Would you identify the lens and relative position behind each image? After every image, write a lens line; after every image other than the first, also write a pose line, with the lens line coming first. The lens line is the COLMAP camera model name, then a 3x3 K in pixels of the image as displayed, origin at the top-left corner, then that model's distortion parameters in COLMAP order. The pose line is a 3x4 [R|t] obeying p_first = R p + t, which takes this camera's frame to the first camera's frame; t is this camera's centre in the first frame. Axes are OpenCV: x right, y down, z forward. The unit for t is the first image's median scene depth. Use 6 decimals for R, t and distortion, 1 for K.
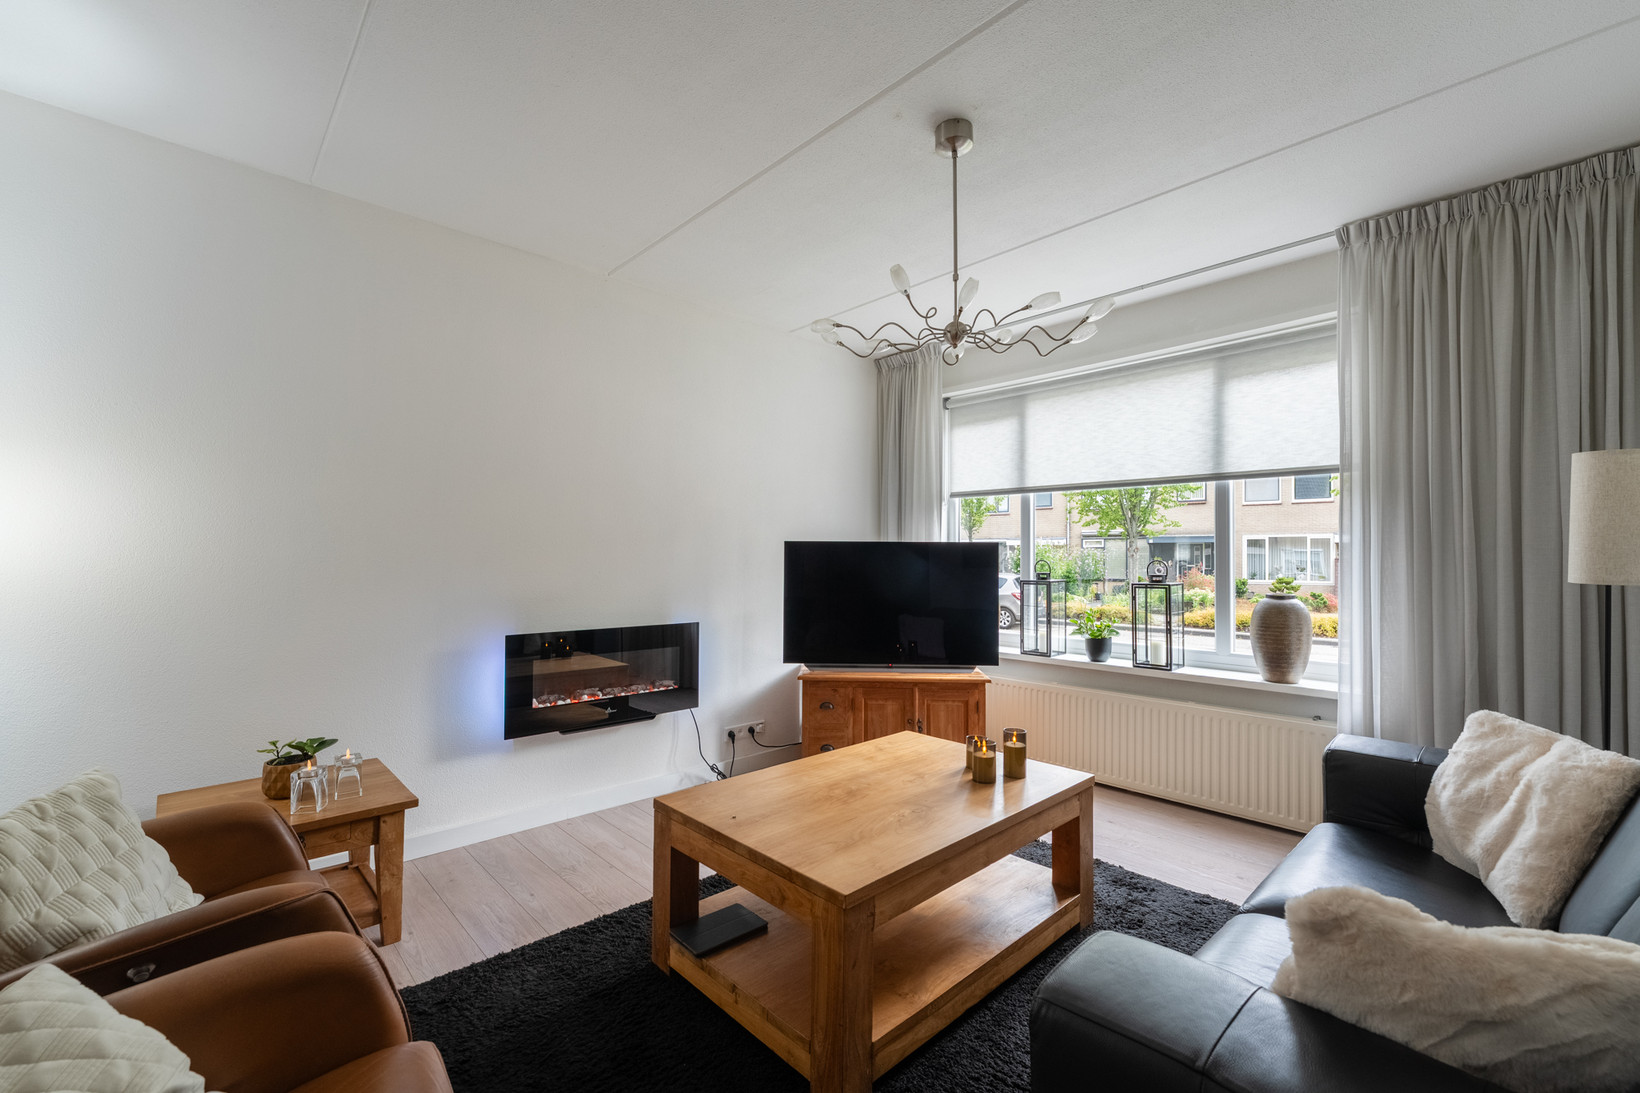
lens RADIAL K [[684.5, 0, 820.0], [0, 684.5, 546.5], [0, 0, 1]] dist [0.000563, 0.000098]
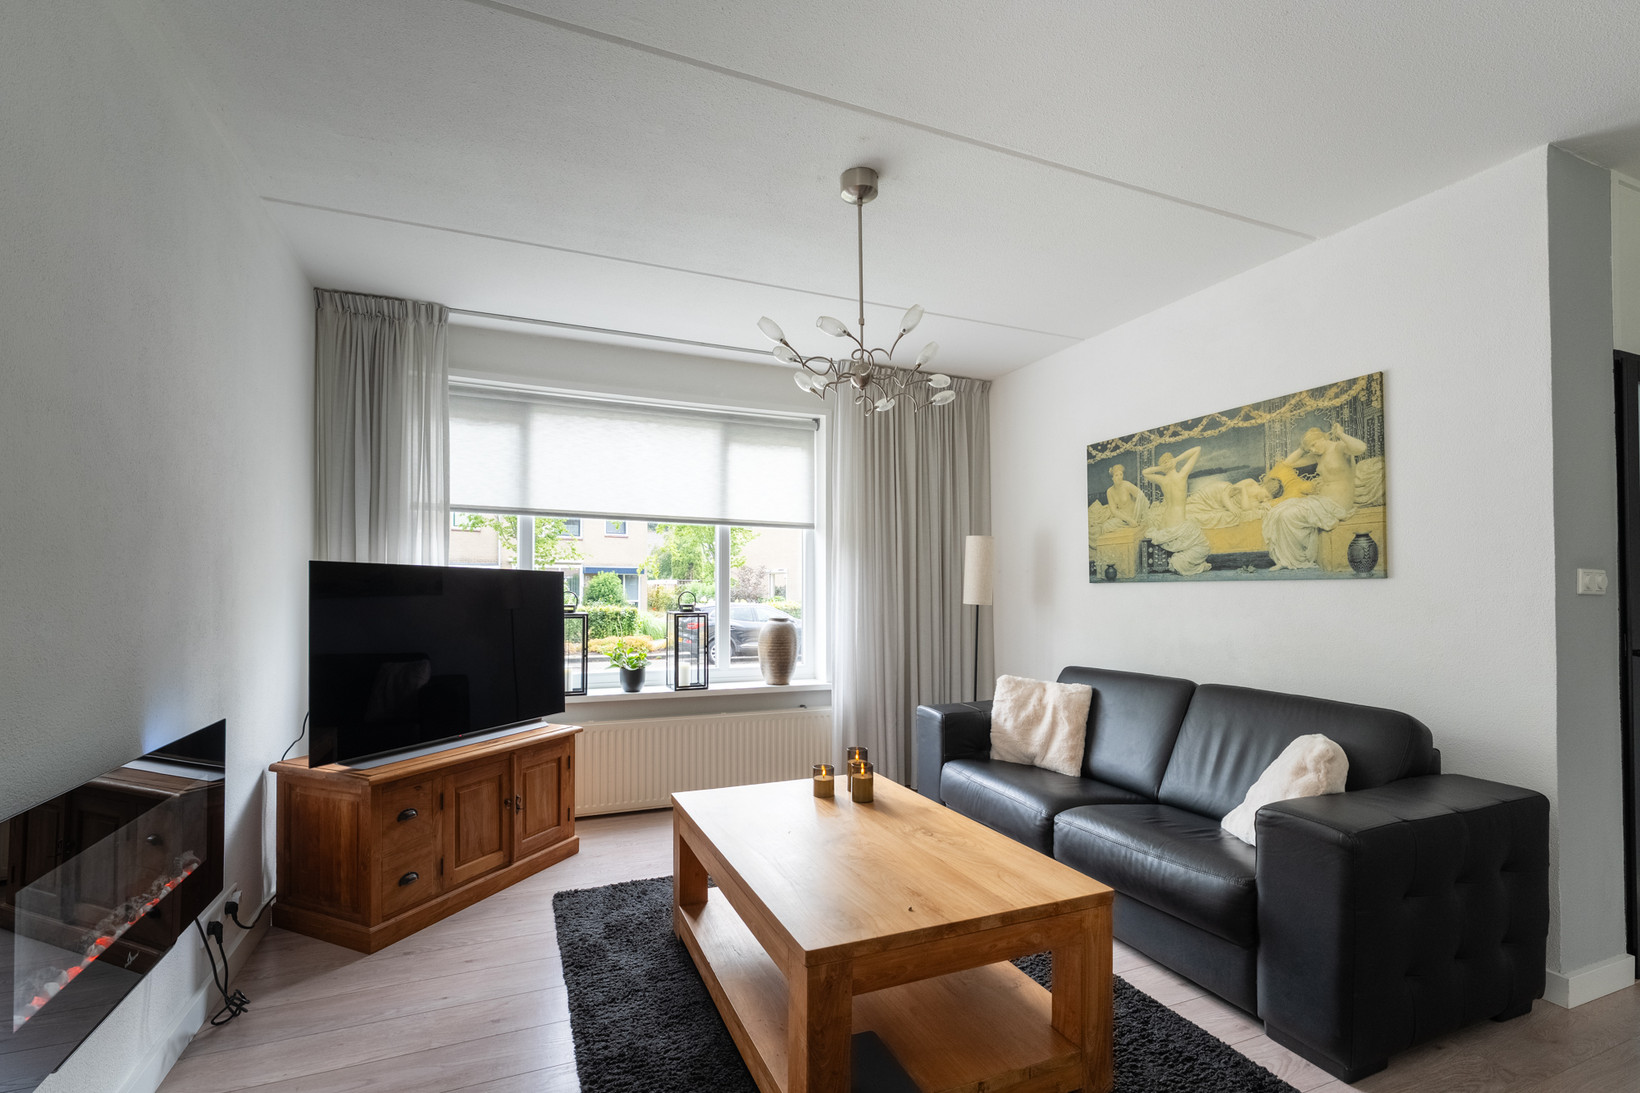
lens RADIAL K [[706.9, 0, 793.6], [0, 706.9, 578.7], [0, 0, 1]] dist [-0.000444, -0.000004]
pose [[0.359931, 0.009916, 0.932926, -0.523931], [-0.023760, 0.999717, -0.001459, -0.003127], [-0.932677, -0.021642, 0.360064, 0.438651]]
